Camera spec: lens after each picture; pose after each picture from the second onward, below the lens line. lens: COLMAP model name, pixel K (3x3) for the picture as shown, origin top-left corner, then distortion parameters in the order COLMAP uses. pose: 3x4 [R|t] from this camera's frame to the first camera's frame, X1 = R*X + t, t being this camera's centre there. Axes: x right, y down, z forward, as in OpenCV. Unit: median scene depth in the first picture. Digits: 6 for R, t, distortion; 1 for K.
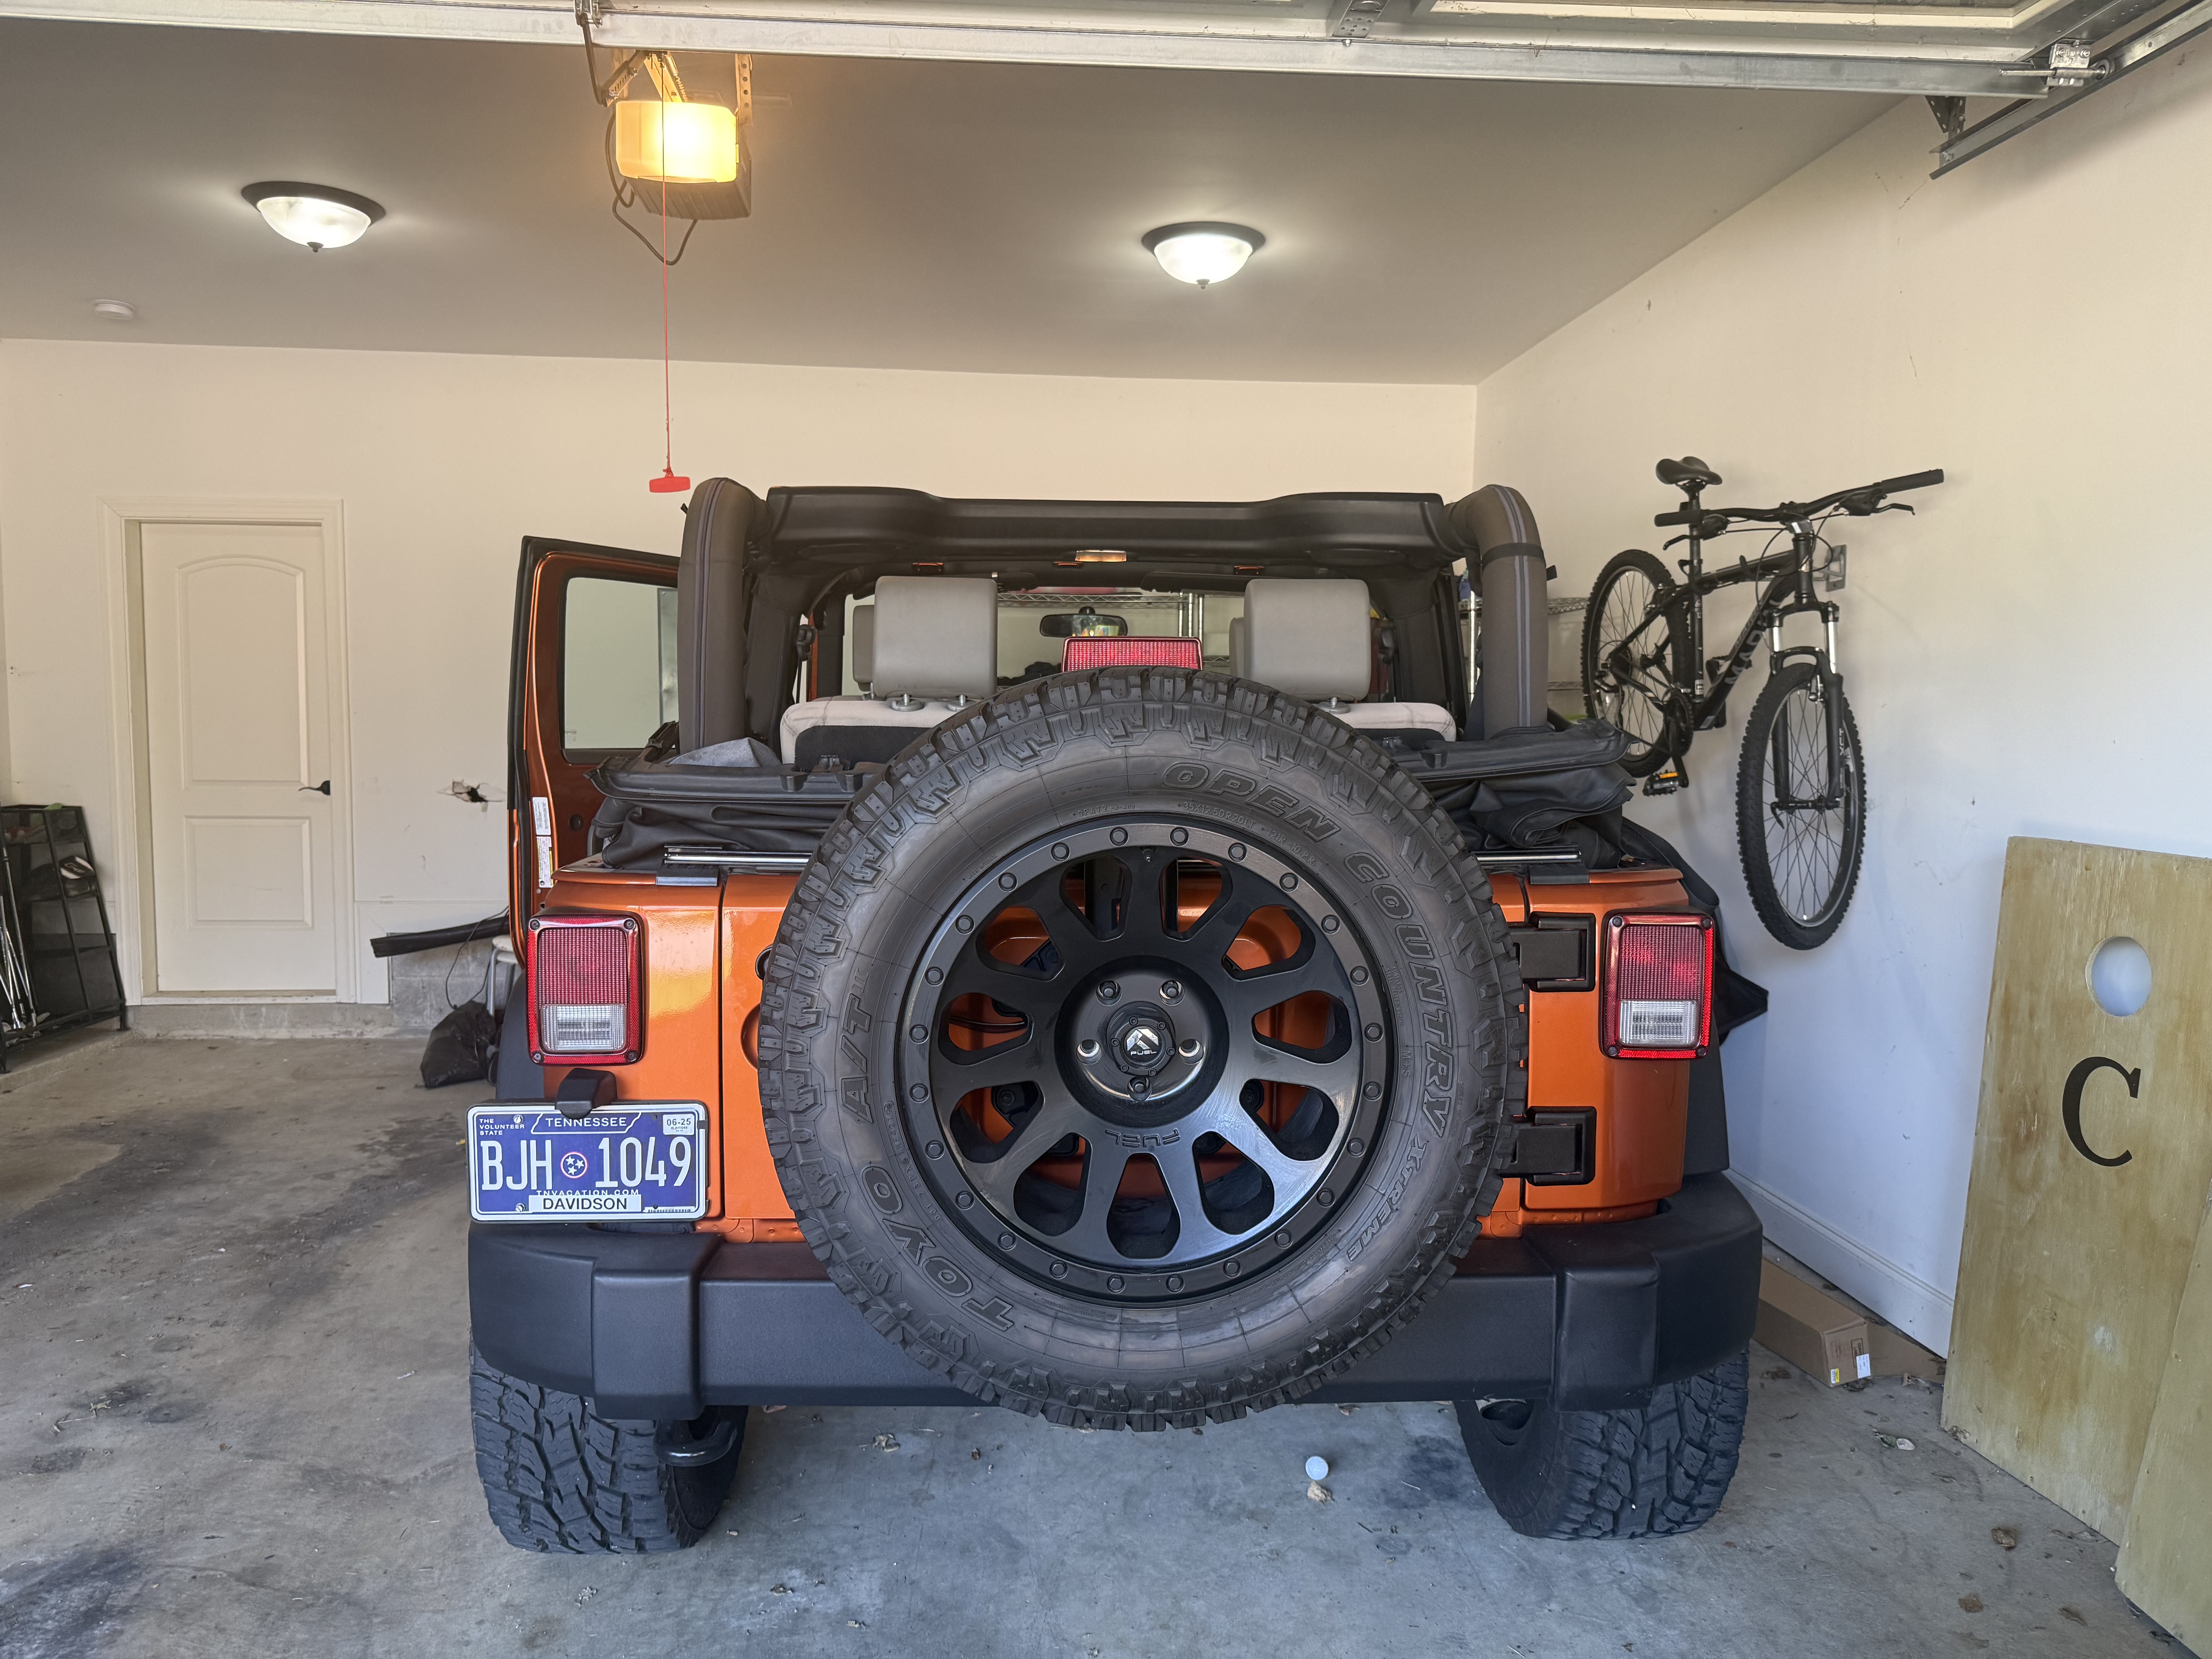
lens RADIAL K [[1528.8, 0, 1111.9], [0, 1528.8, 828.7], [0, 0, 1]] dist [-0.023467, -0.012723]
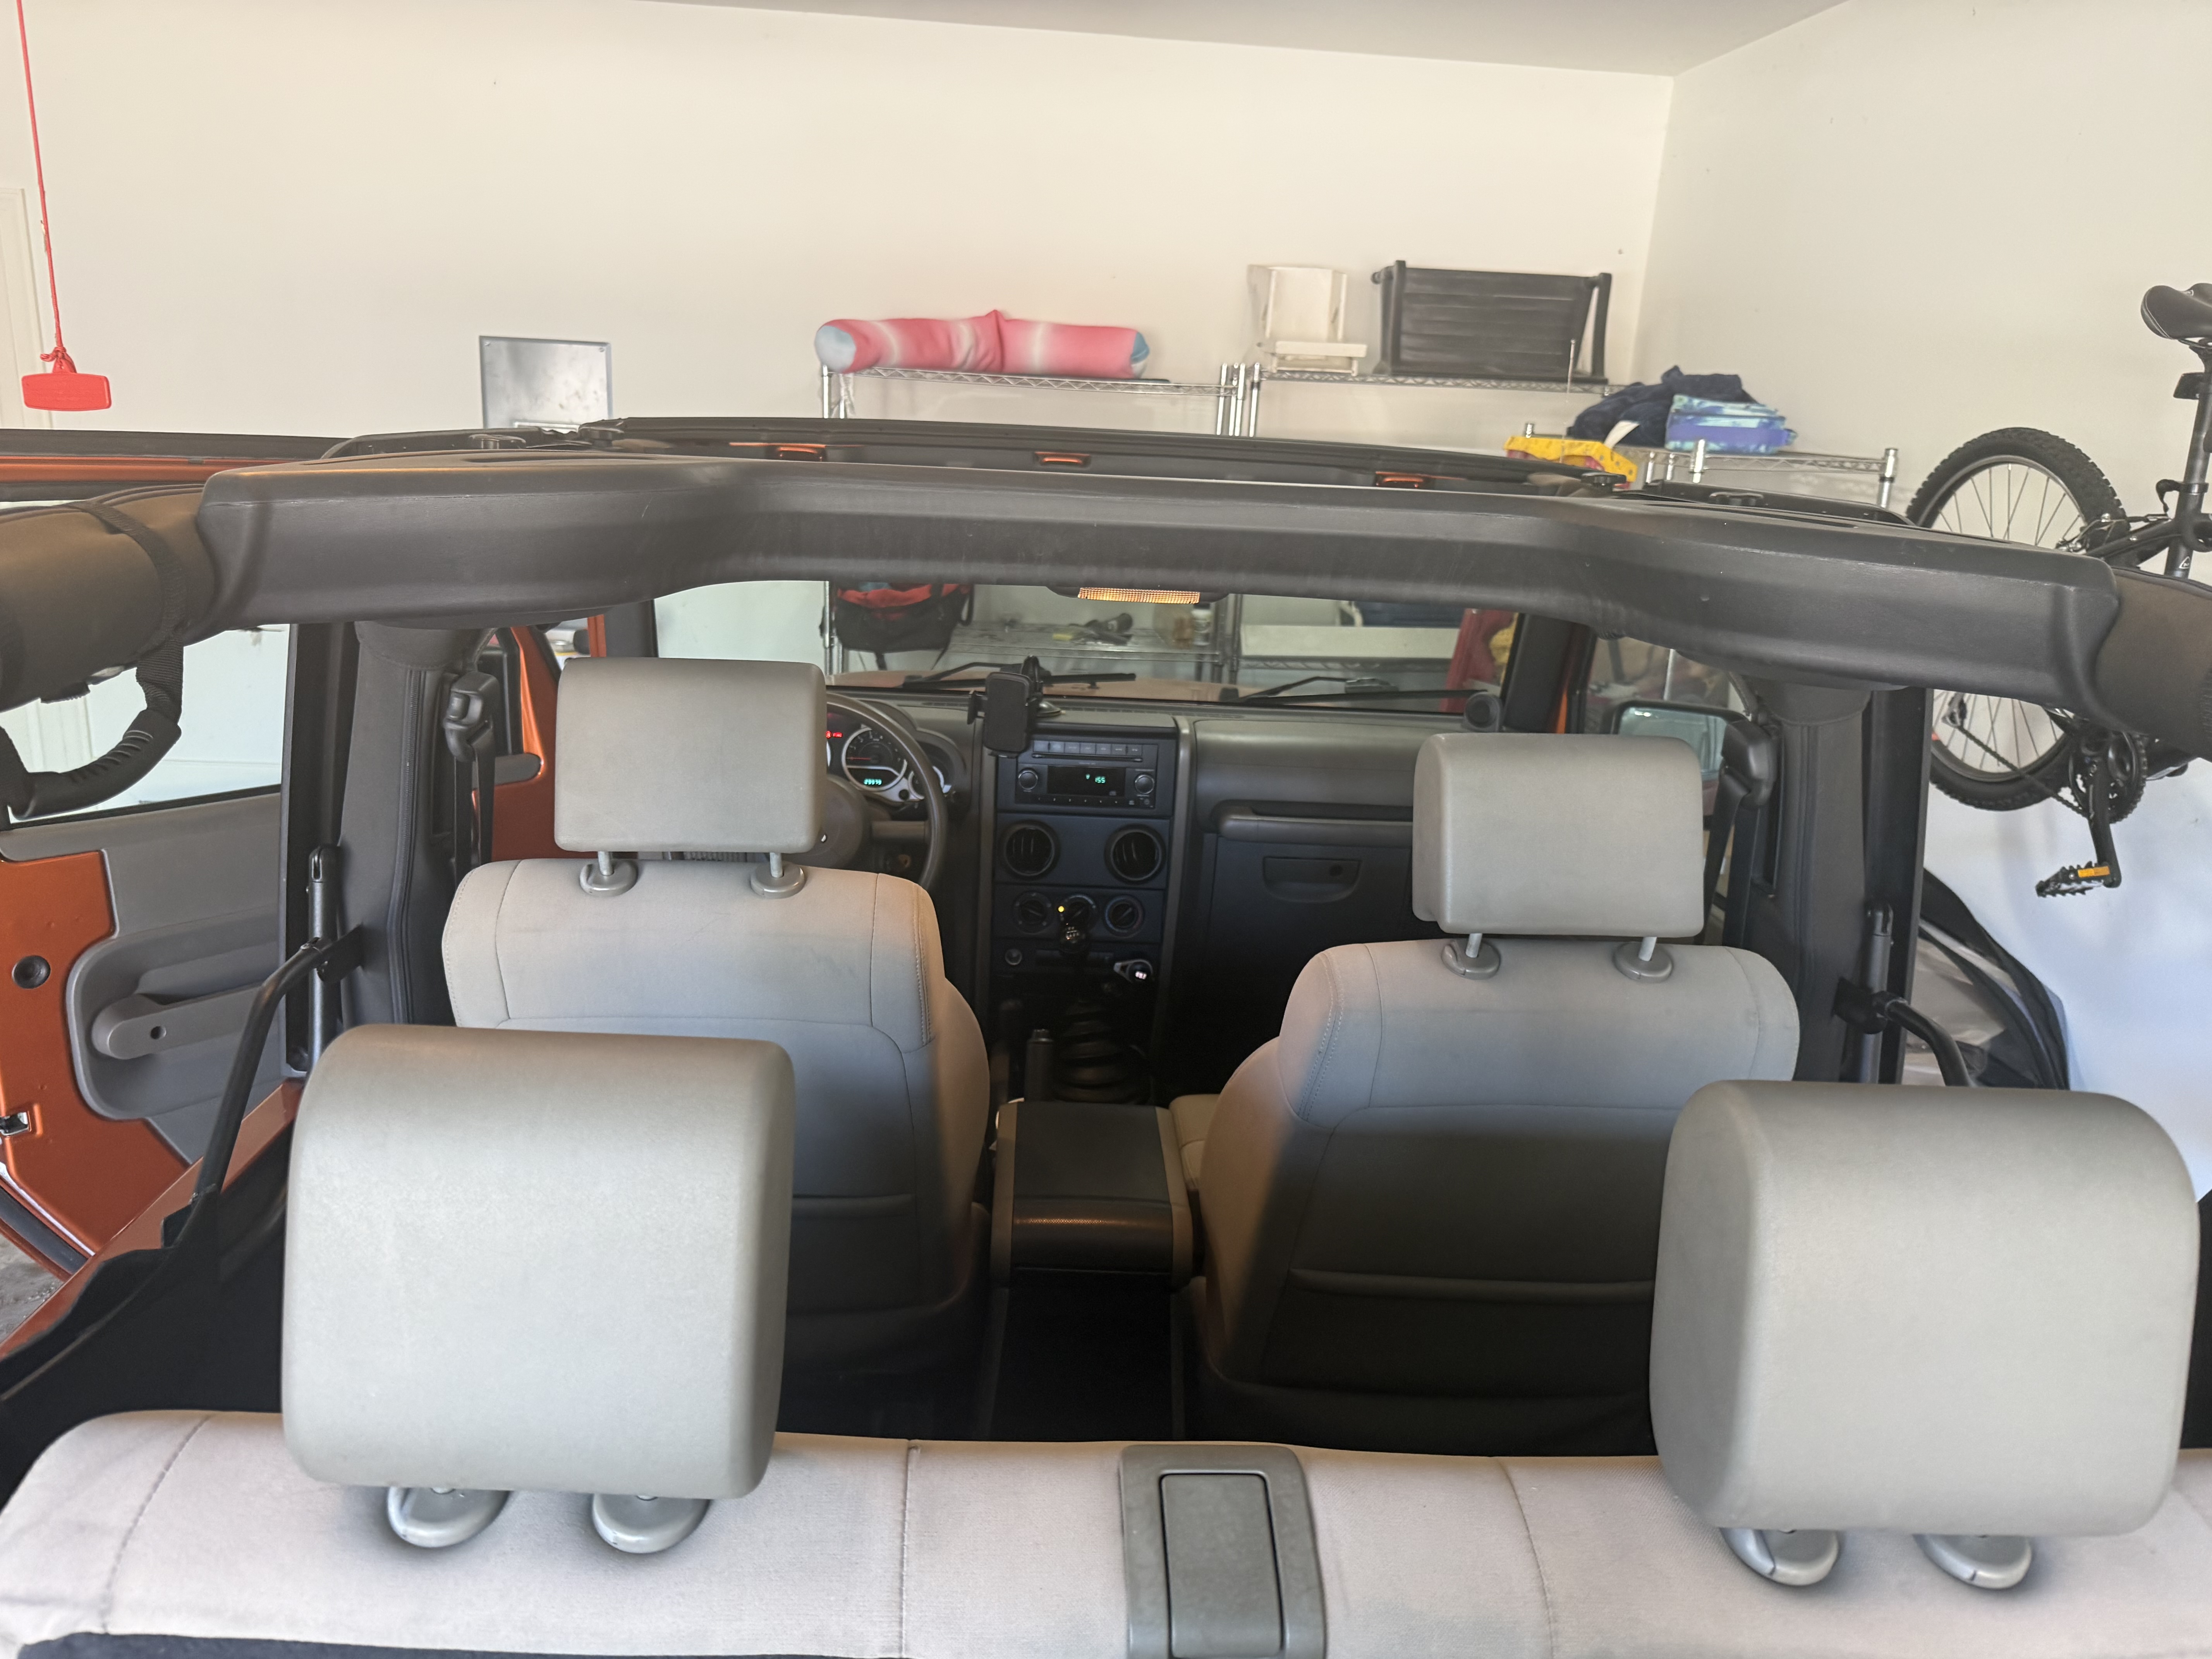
lens RADIAL K [[1528.8, 0, 1095.9], [0, 1528.8, 831.6], [0, 0, 1]] dist [-0.023467, -0.012723]
pose [[0.999393, 0.034822, -0.000794, -0.015654], [-0.033999, 0.980217, 0.194986, -0.184451], [0.007568, -0.194841, 0.980806, 0.550423]]
